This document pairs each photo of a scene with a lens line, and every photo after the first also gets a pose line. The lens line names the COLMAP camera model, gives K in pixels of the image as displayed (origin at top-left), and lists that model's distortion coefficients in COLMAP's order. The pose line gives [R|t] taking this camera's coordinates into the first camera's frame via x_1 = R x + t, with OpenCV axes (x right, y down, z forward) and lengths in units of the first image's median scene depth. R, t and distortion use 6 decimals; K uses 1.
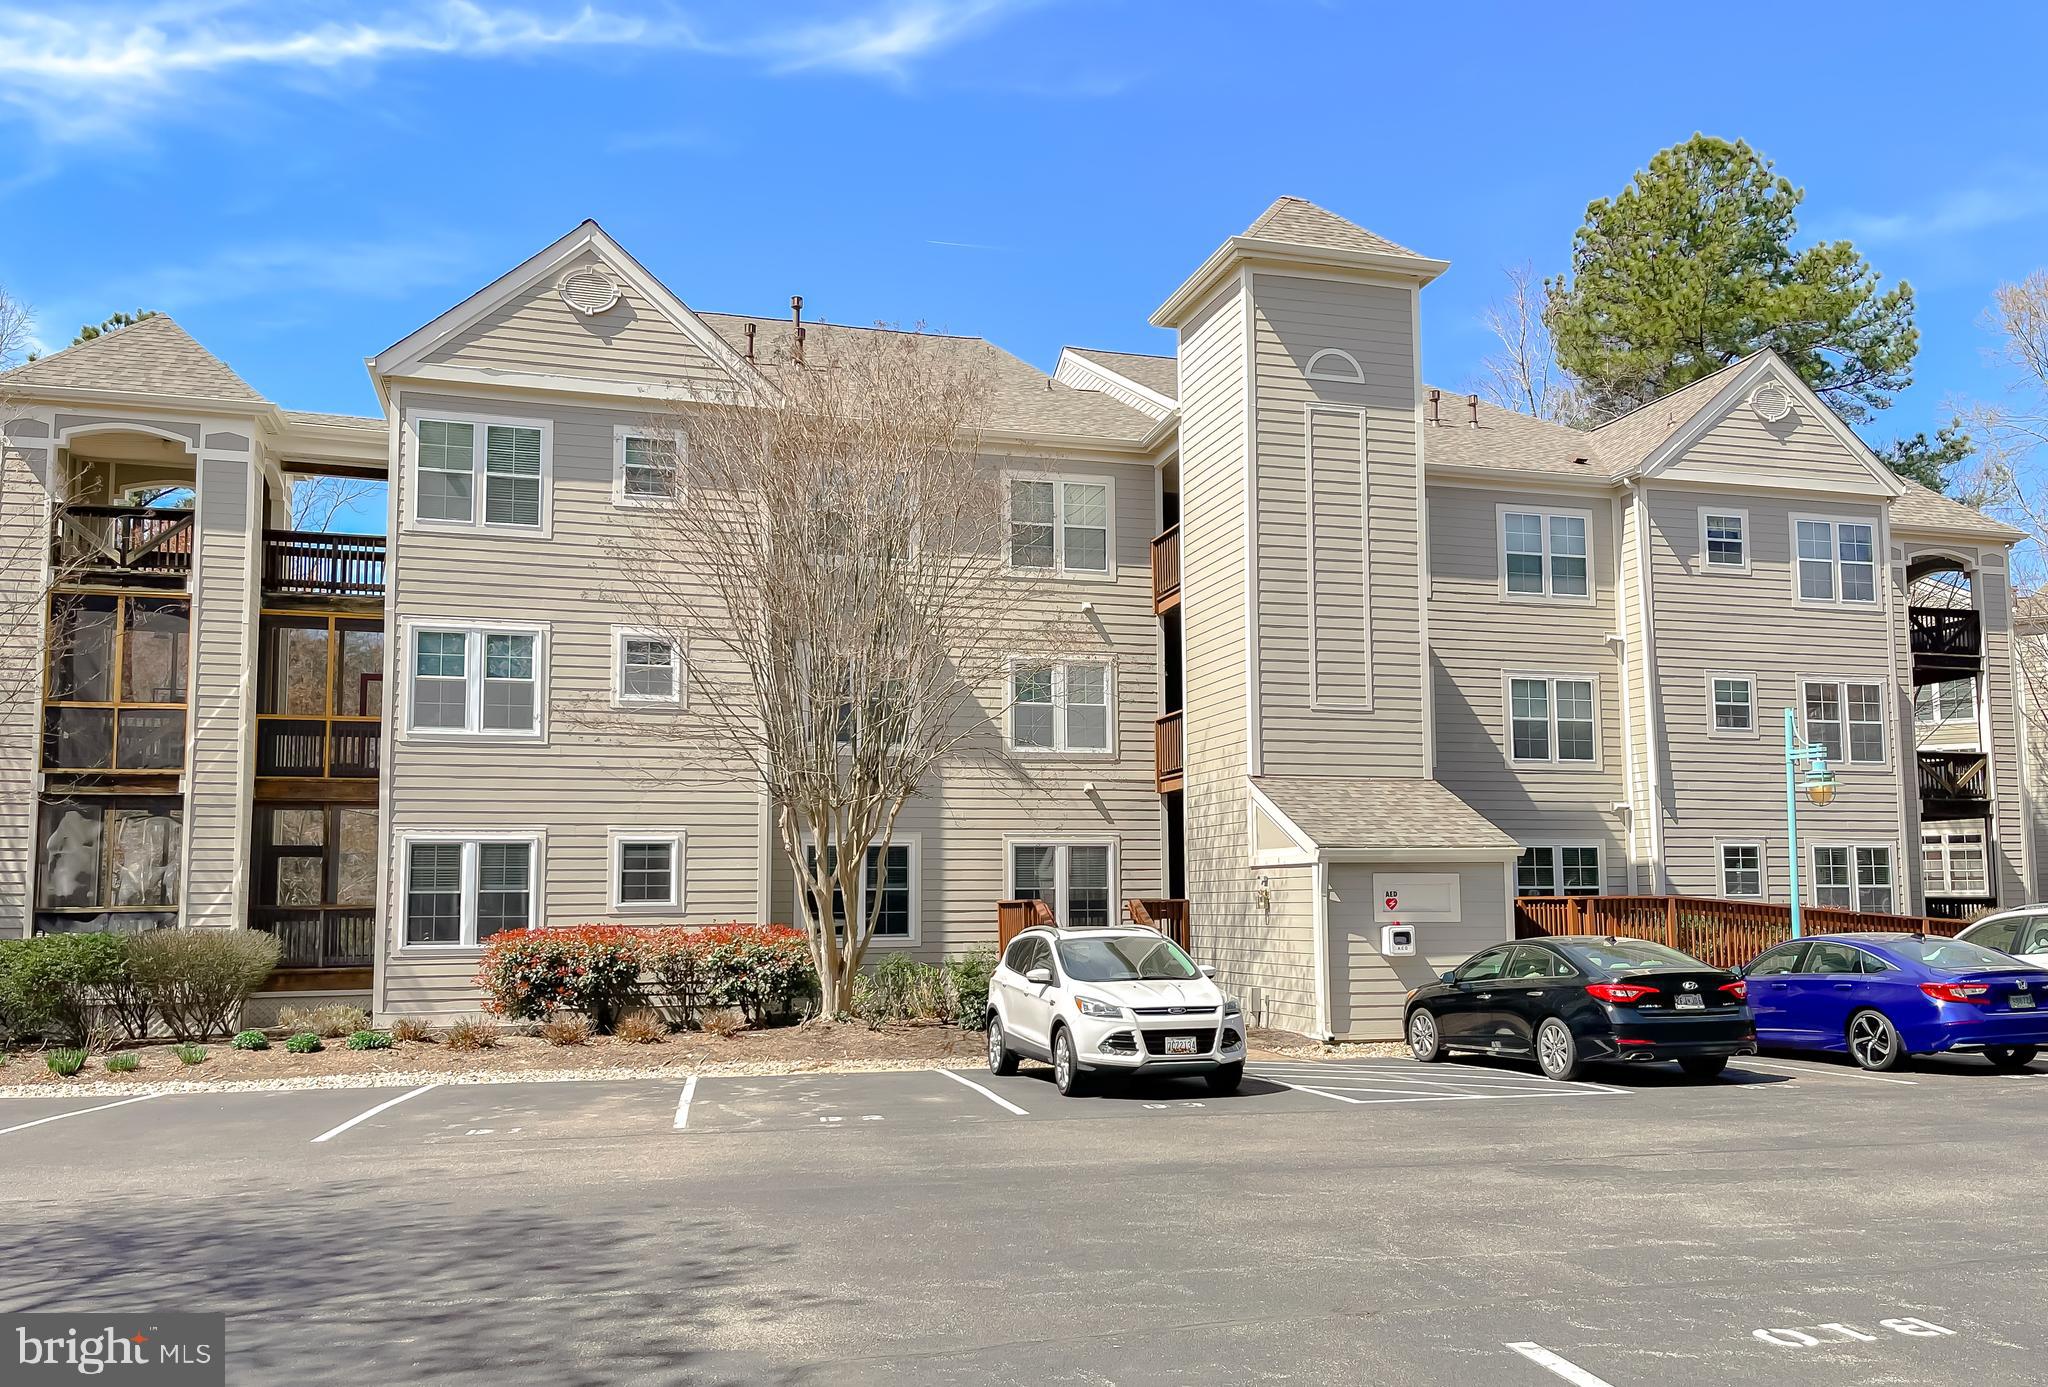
lens RADIAL K [[1950.8, 0, 1024.0], [0, 1950.8, 693.5], [0, 0, 1]] dist [0.203098, -1.155260]
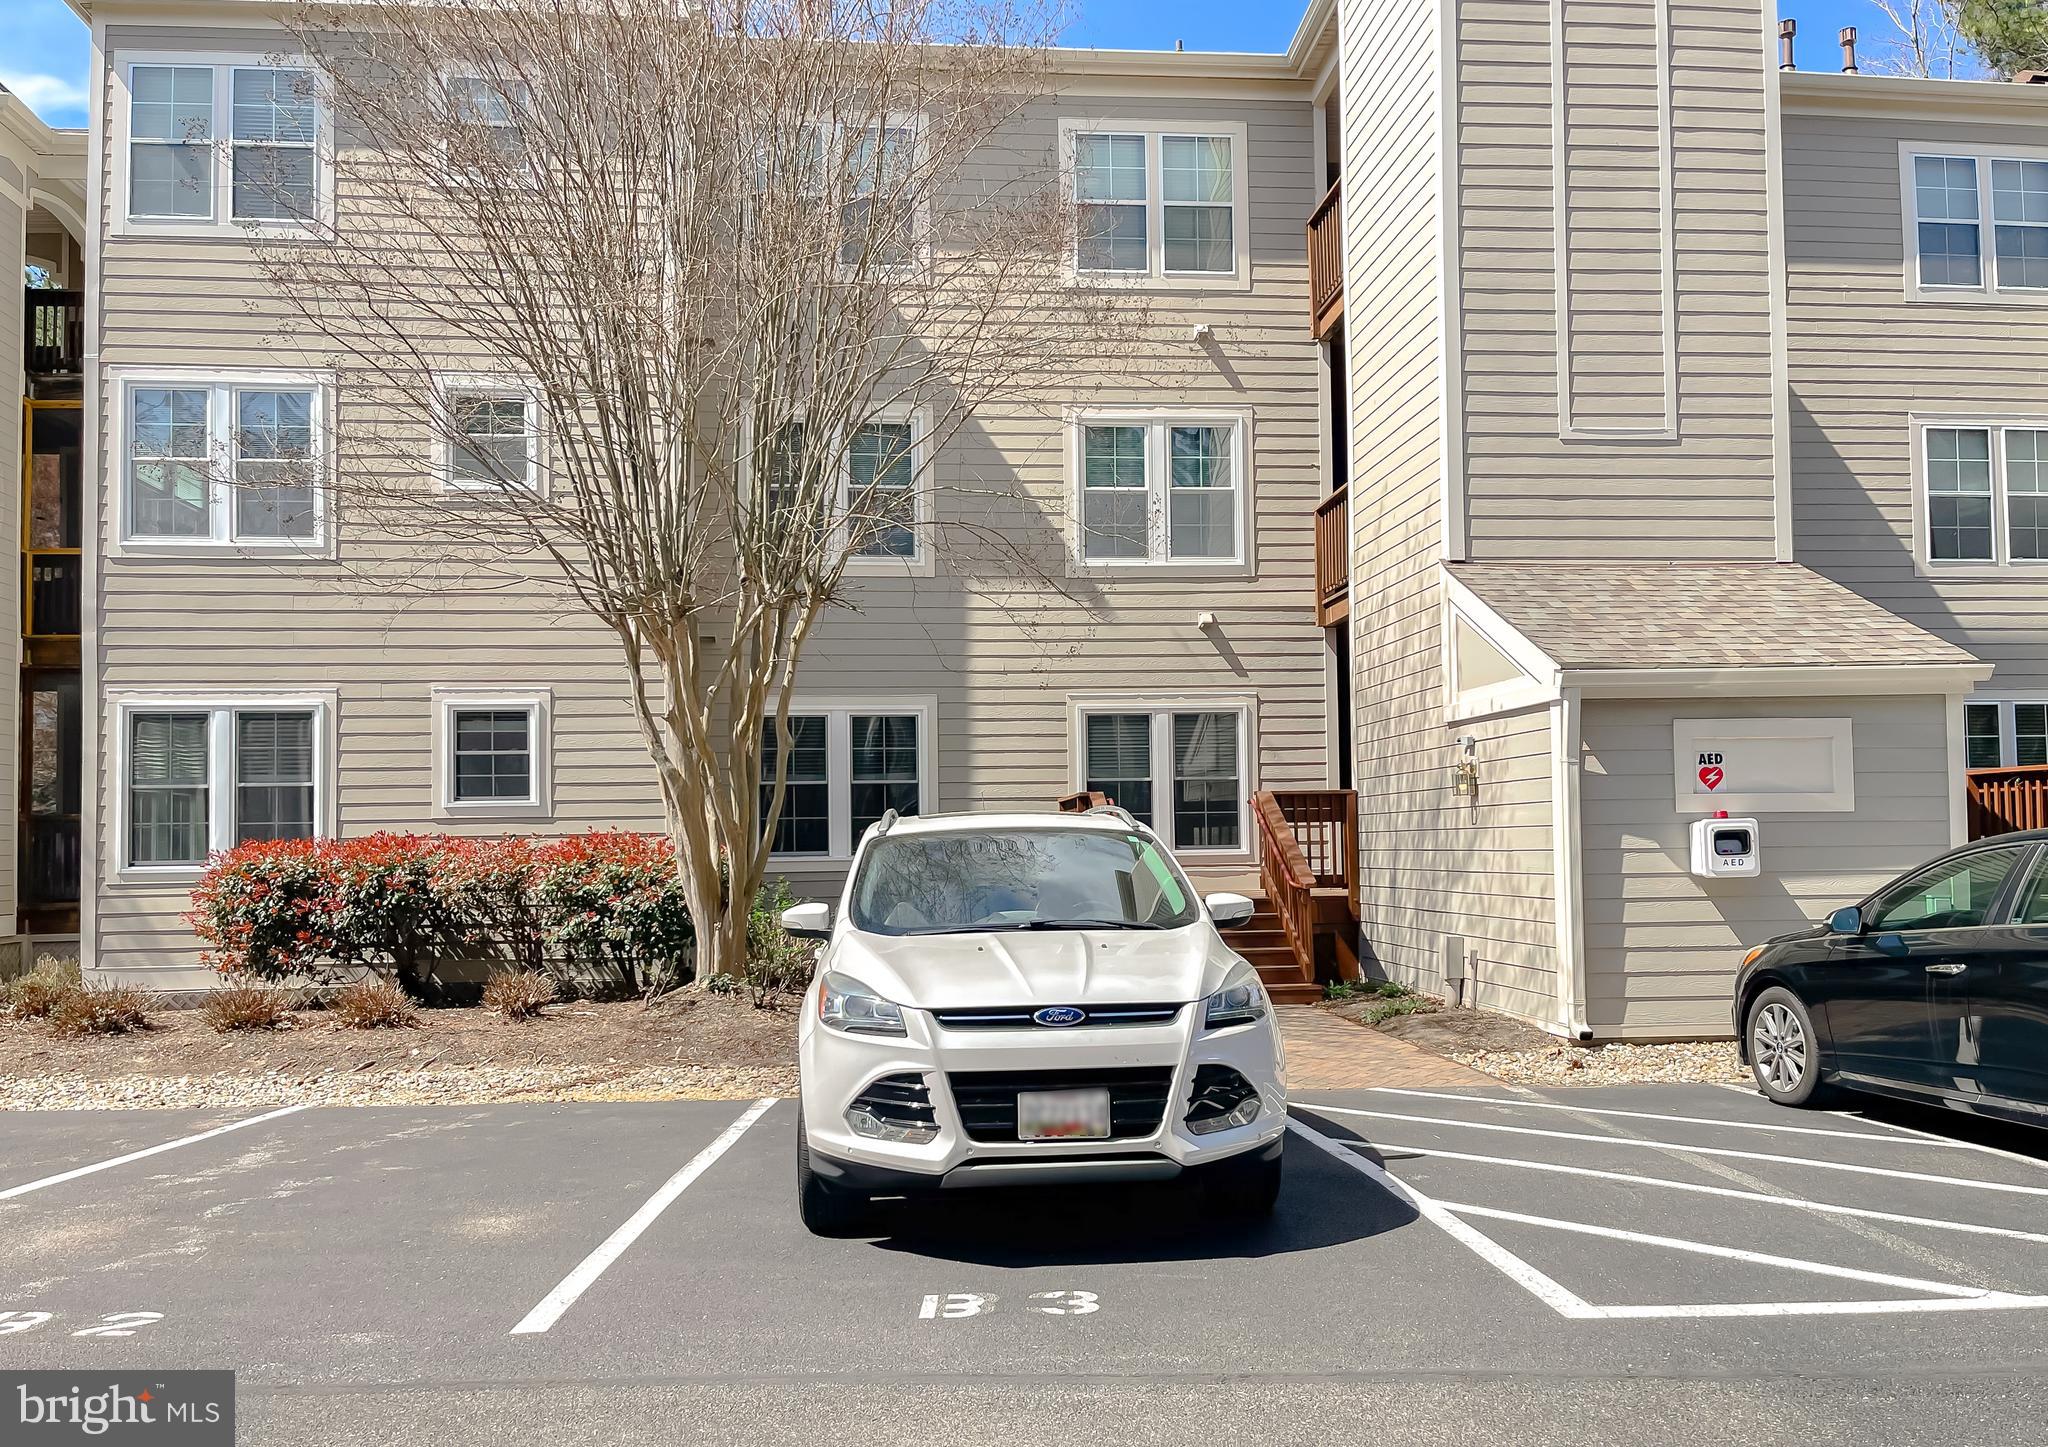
lens RADIAL K [[1719.5, 0, 1021.2], [0, 1719.5, 788.8], [0, 0, 1]] dist [0.017347, -0.002052]
pose [[0.979583, -0.012933, -0.200625, 0.094559], [0.027263, 0.997256, 0.068827, 0.069583], [0.199184, -0.072892, 0.977247, 0.490457]]
